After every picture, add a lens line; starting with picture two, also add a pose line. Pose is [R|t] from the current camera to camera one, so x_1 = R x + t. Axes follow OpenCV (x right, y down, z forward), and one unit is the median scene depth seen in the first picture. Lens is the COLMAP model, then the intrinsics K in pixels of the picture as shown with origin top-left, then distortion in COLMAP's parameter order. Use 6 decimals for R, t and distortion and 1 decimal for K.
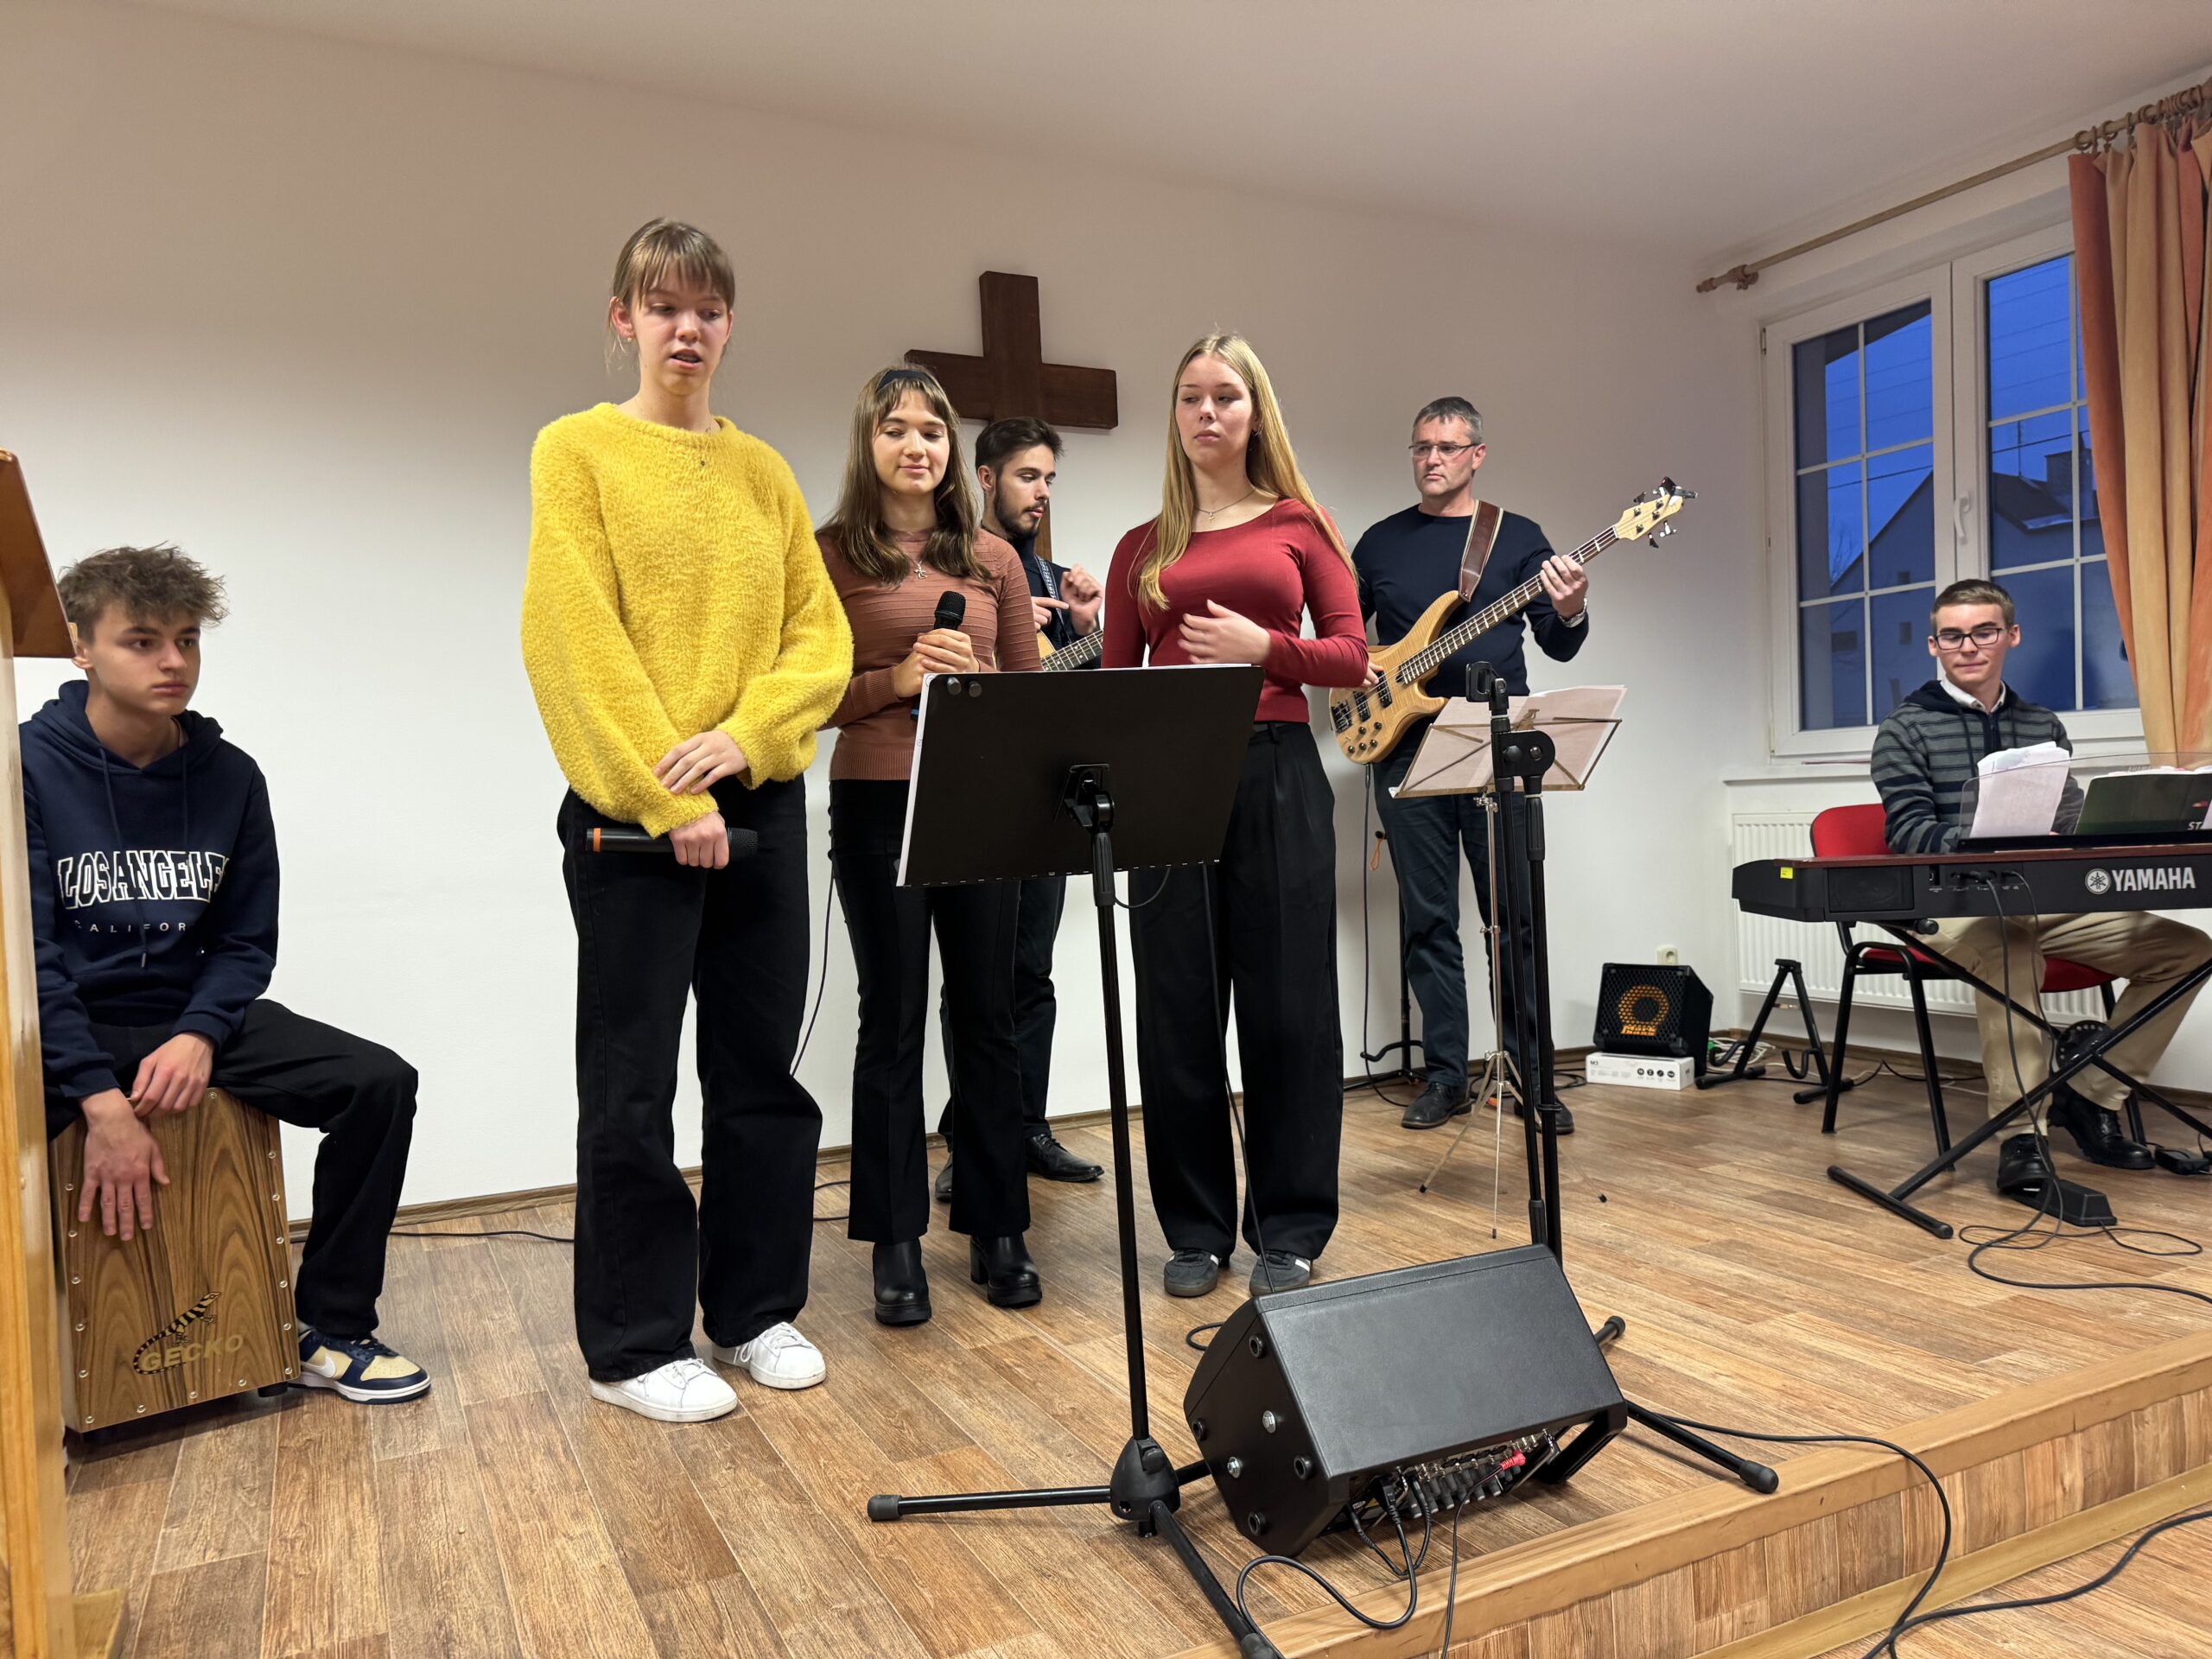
lens RADIAL K [[1550.5, 0, 1106.0], [0, 1550.5, 829.5], [0, 0, 1]] dist [0.052974, -0.047566]
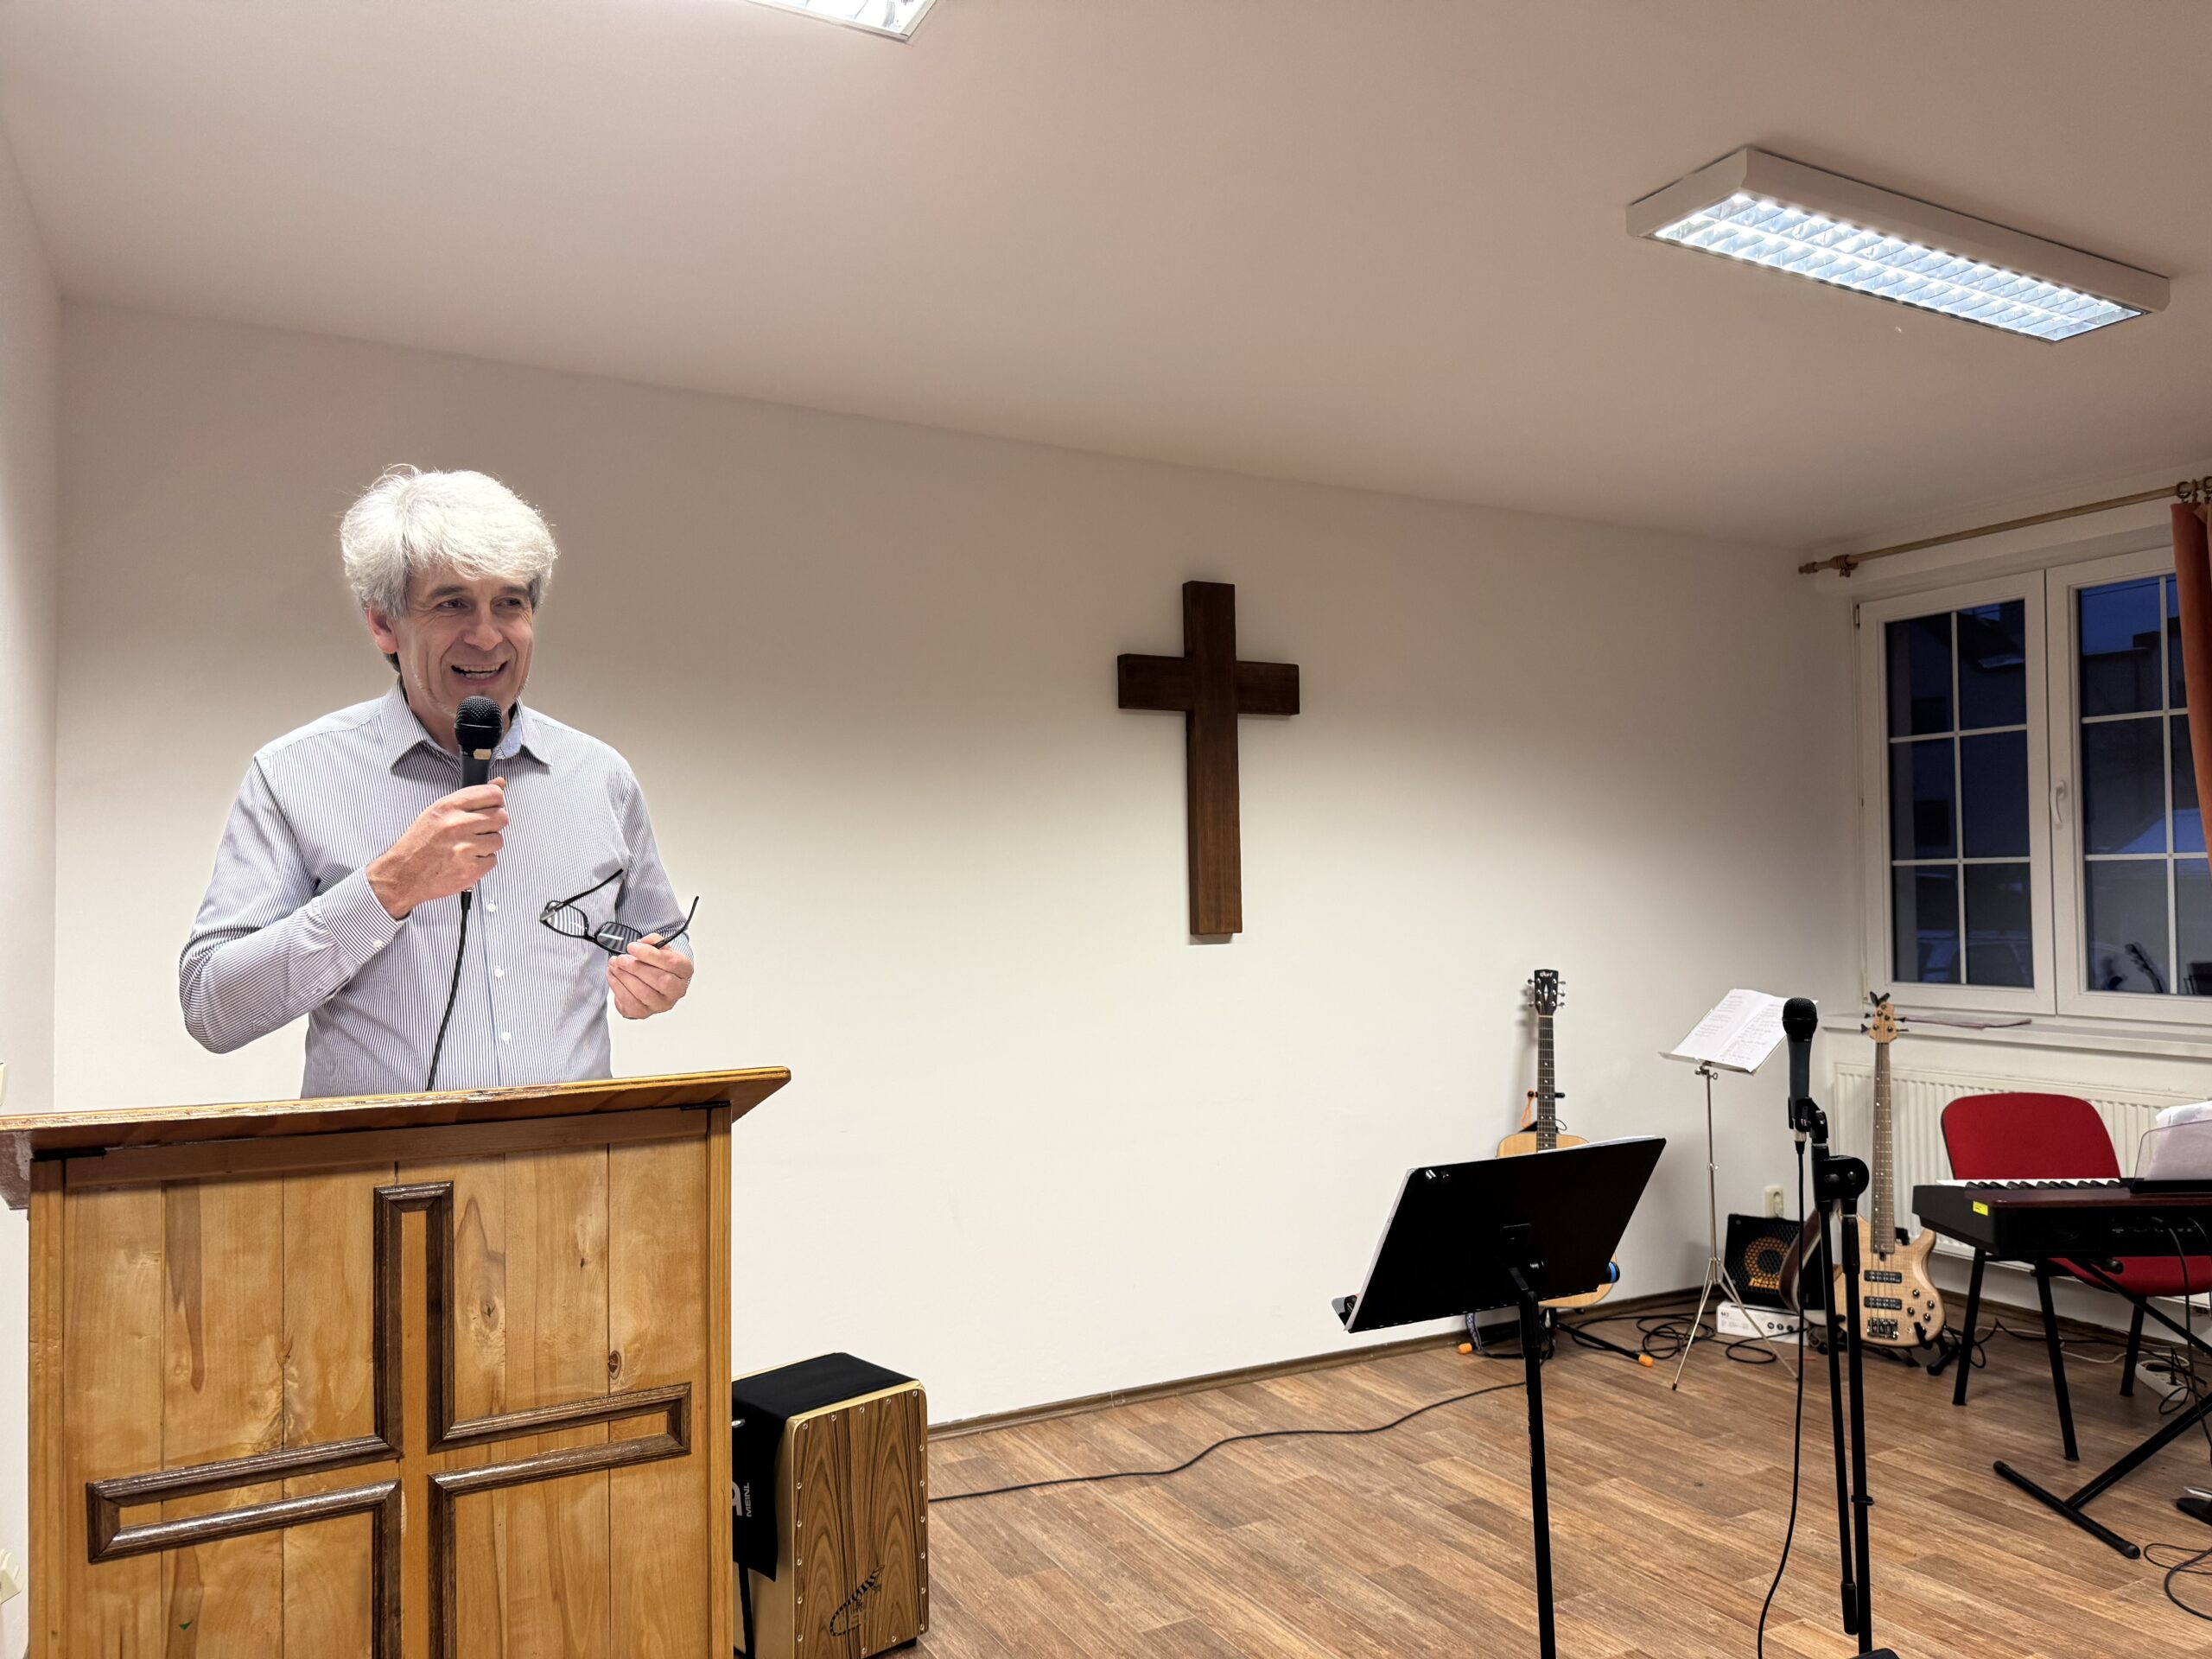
lens RADIAL K [[1549.5, 0, 1109.4], [0, 1549.5, 865.7], [0, 0, 1]] dist [0.002150, 0.002462]
pose [[0.999551, 0.022946, 0.019248, -0.186174], [-0.022079, 0.998783, -0.044110, -0.140130], [-0.020236, 0.043666, 0.998841, -0.076012]]
